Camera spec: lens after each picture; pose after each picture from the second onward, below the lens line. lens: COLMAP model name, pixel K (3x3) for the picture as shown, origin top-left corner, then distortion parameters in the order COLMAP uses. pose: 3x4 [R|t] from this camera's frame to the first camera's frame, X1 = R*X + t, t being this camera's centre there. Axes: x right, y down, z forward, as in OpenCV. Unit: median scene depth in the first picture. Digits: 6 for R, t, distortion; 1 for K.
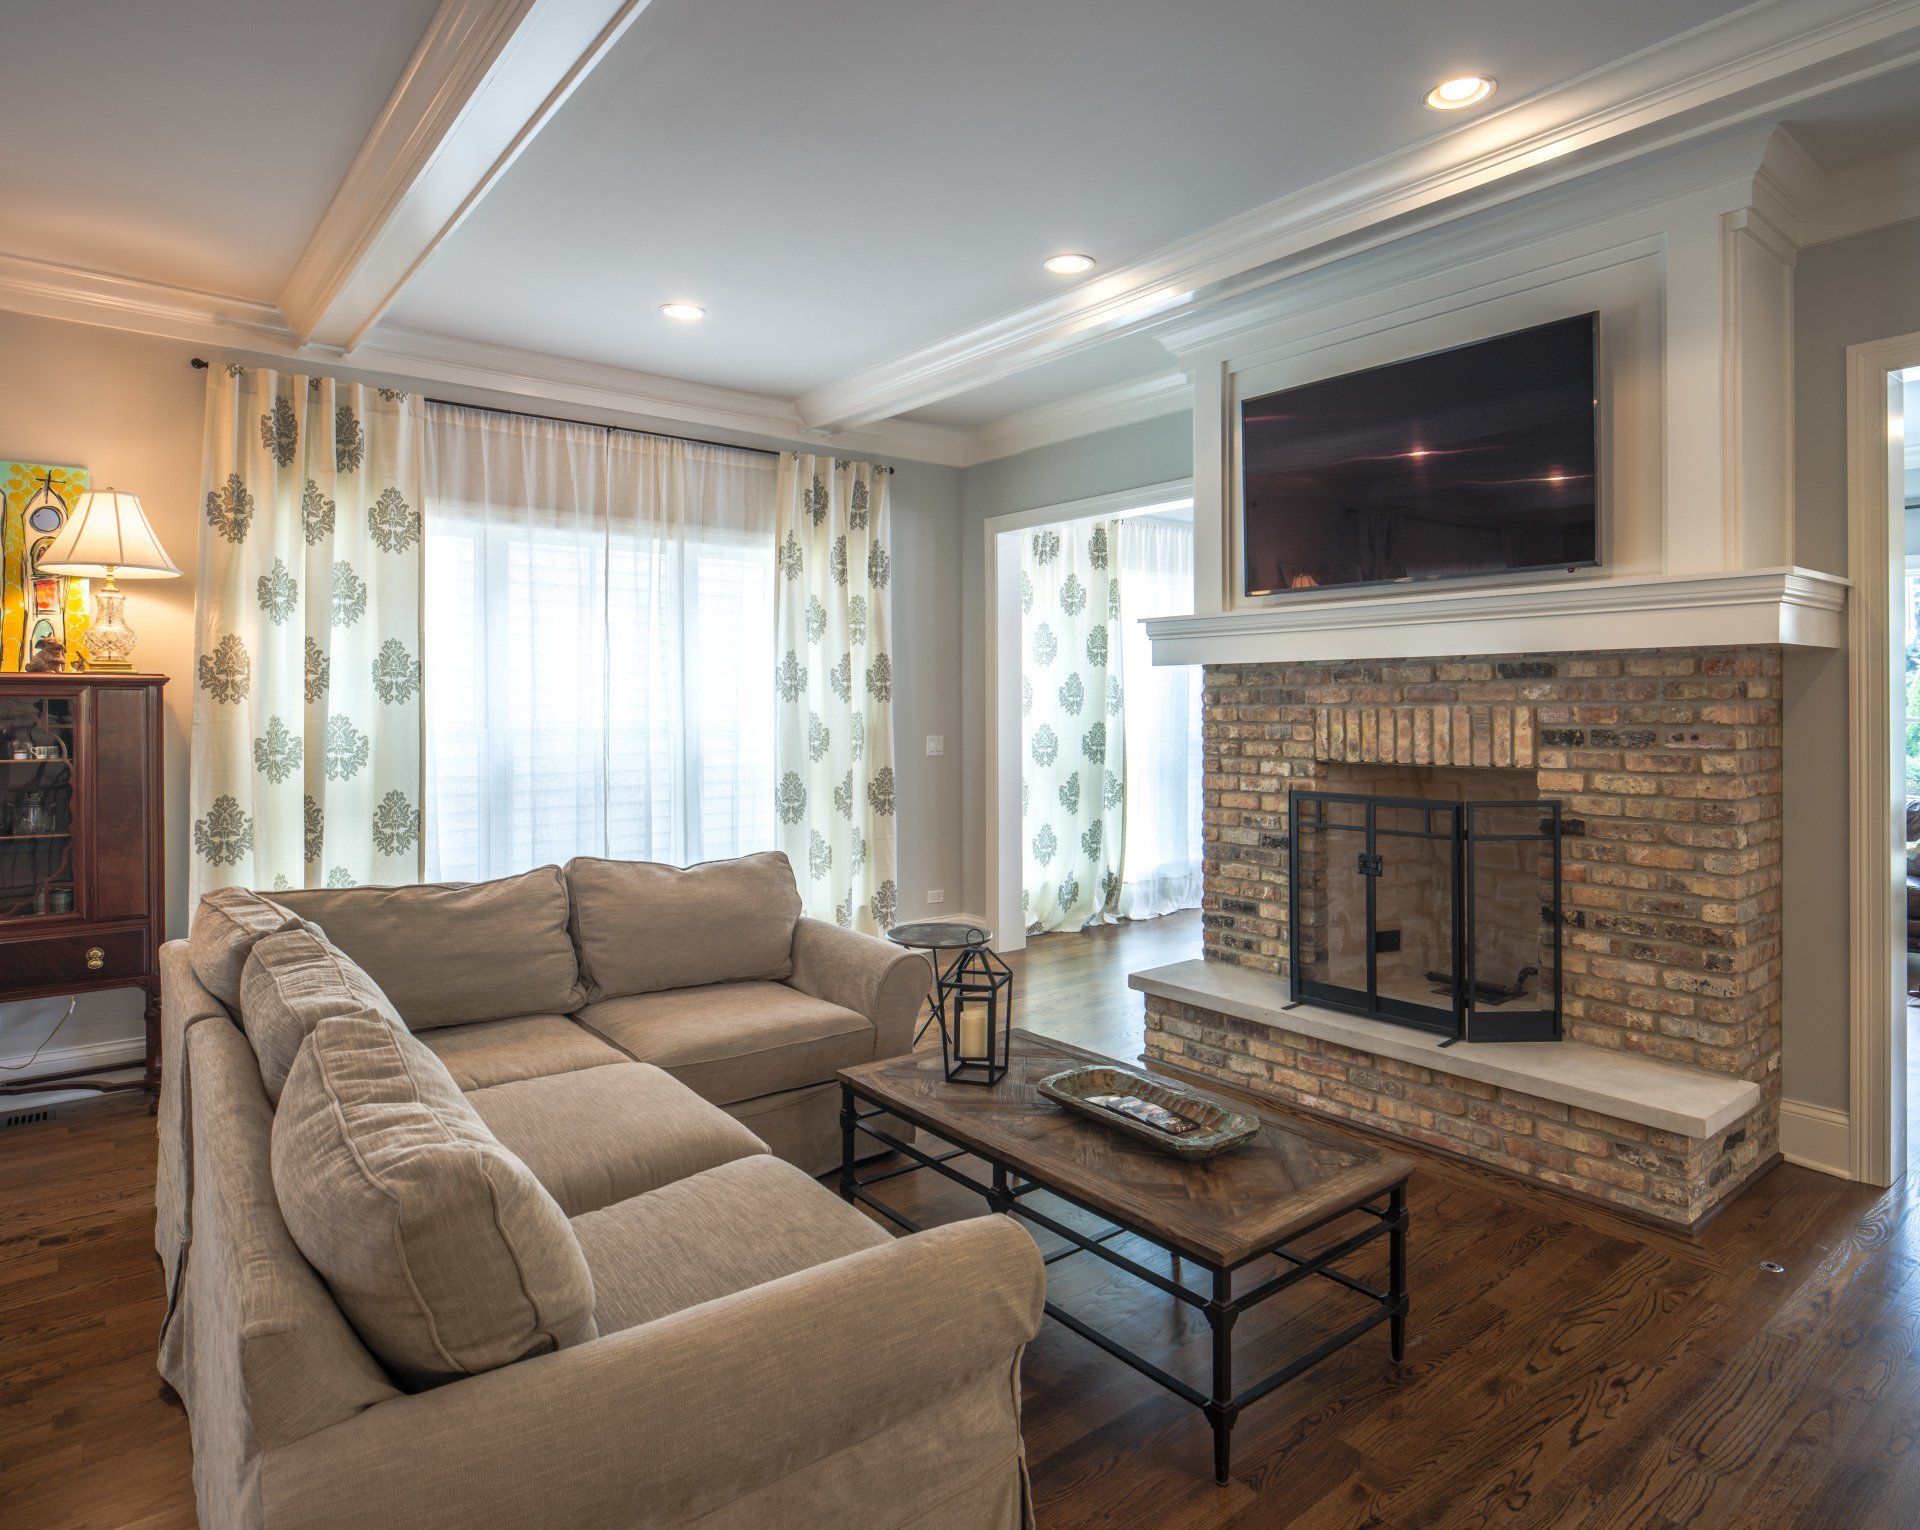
lens RADIAL K [[1180.3, 0, 962.4], [0, 1180.3, 704.5], [0, 0, 1]] dist [-0.004336, -0.000220]
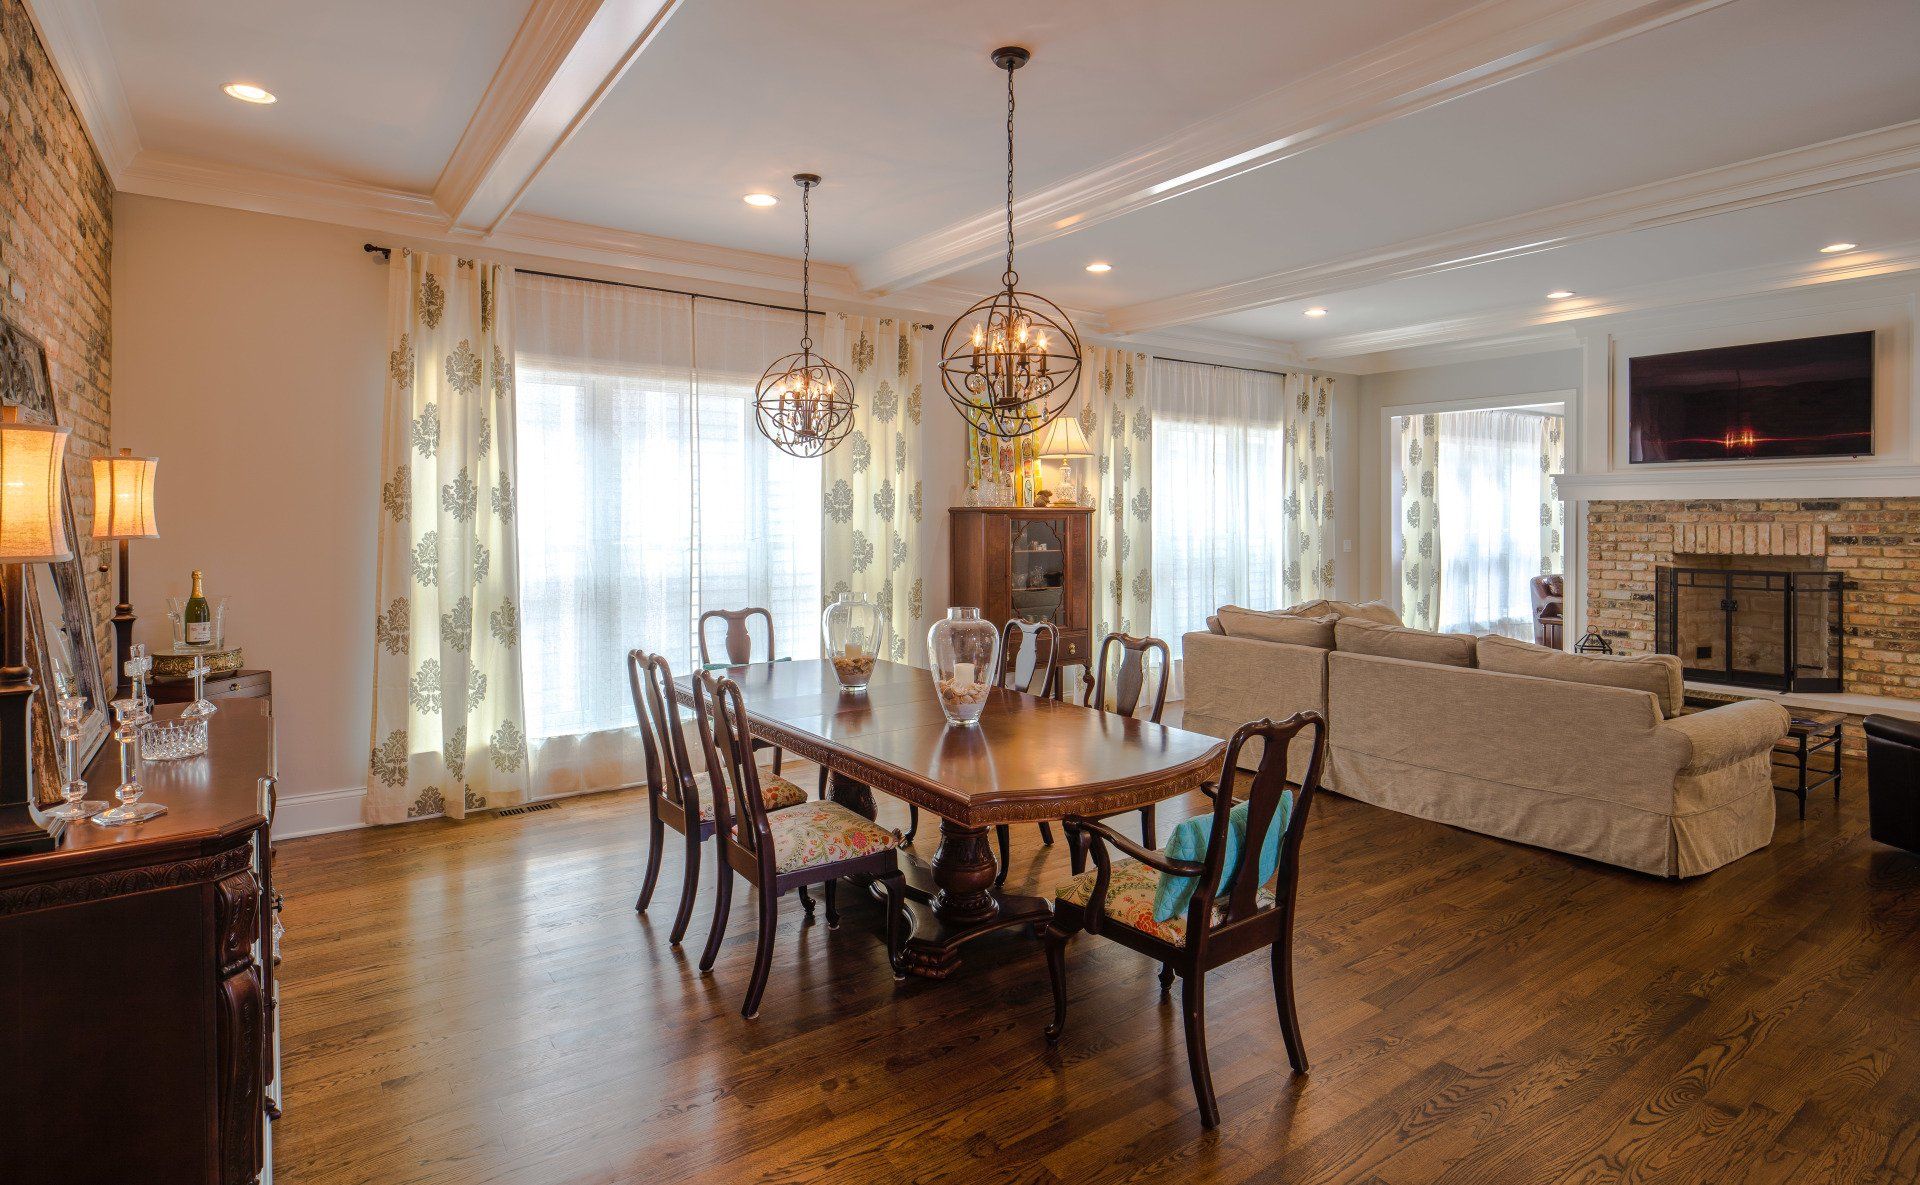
lens RADIAL K [[991.8, 0, 964.3], [0, 991.8, 521.0], [0, 0, 1]] dist [-0.000560, -0.000053]
pose [[0.997859, -0.000635, -0.065399, -0.784668], [0.000993, 0.999985, 0.005435, -0.013467], [0.065394, -0.005488, 0.997844, -0.695631]]
